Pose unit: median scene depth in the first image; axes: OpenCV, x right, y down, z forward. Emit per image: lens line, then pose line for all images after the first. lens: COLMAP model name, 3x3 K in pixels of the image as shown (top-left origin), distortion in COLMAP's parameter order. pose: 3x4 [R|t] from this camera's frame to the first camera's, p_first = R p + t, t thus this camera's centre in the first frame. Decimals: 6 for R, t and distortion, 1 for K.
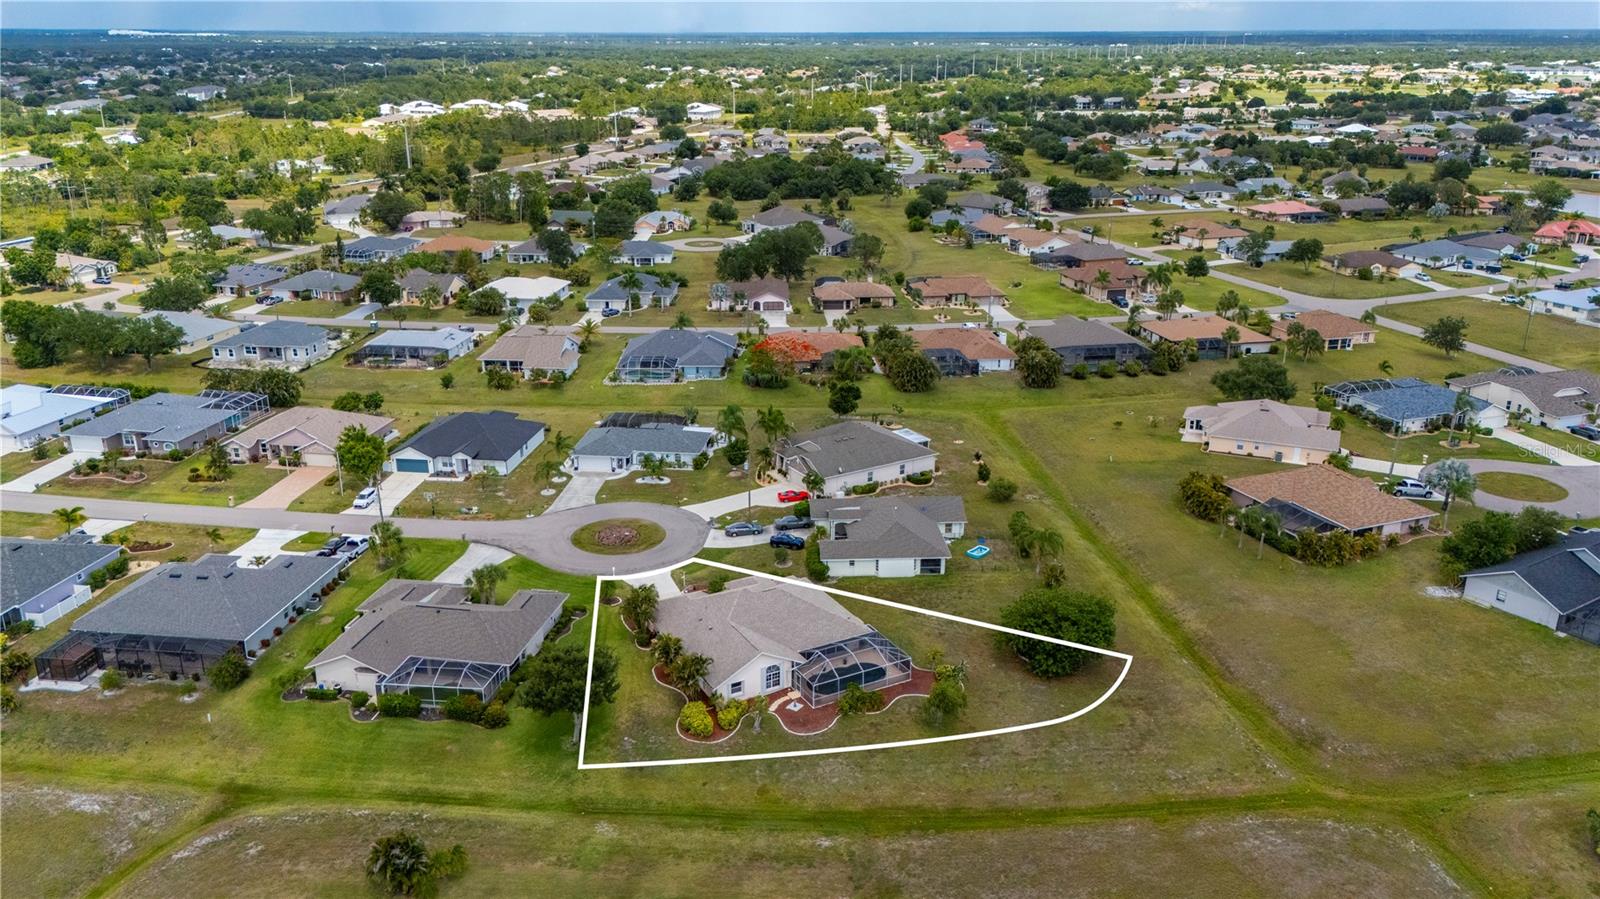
lens RADIAL K [[1189.6, 0, 801.5], [0, 1189.6, 455.5], [0, 0, 1]] dist [0.084881, -0.099254]
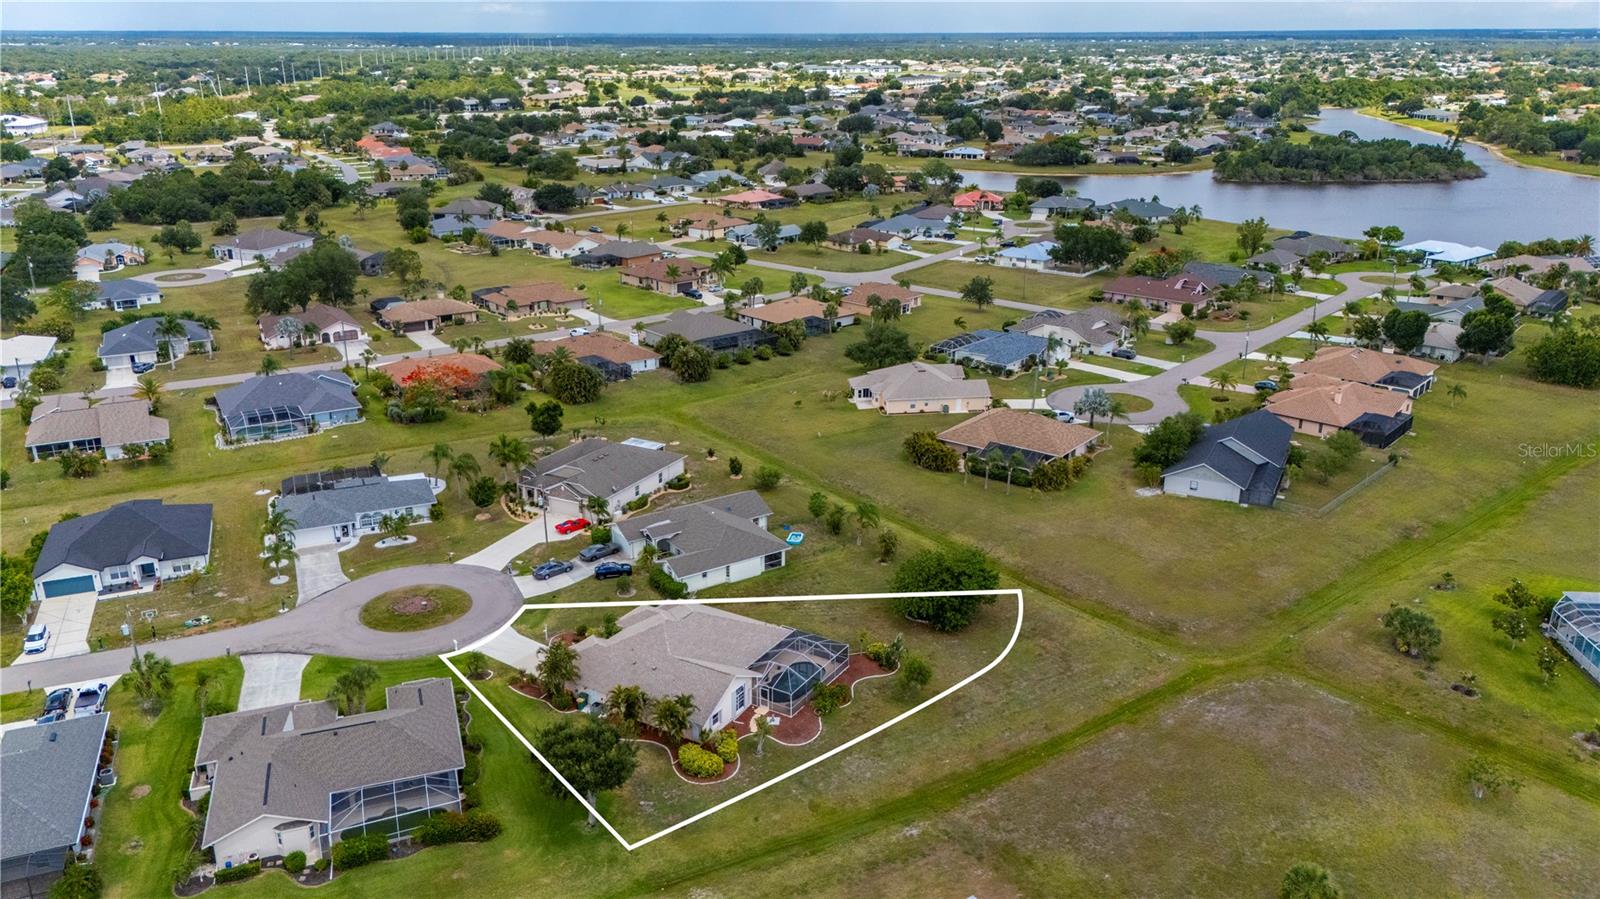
lens RADIAL K [[1189.6, 0, 801.5], [0, 1189.6, 455.5], [0, 0, 1]] dist [0.084881, -0.099254]
pose [[0.863308, -0.169652, 0.475309, -0.275986], [0.169988, 0.984523, 0.042654, -0.028282], [-0.475188, 0.043973, 0.878785, 0.077317]]
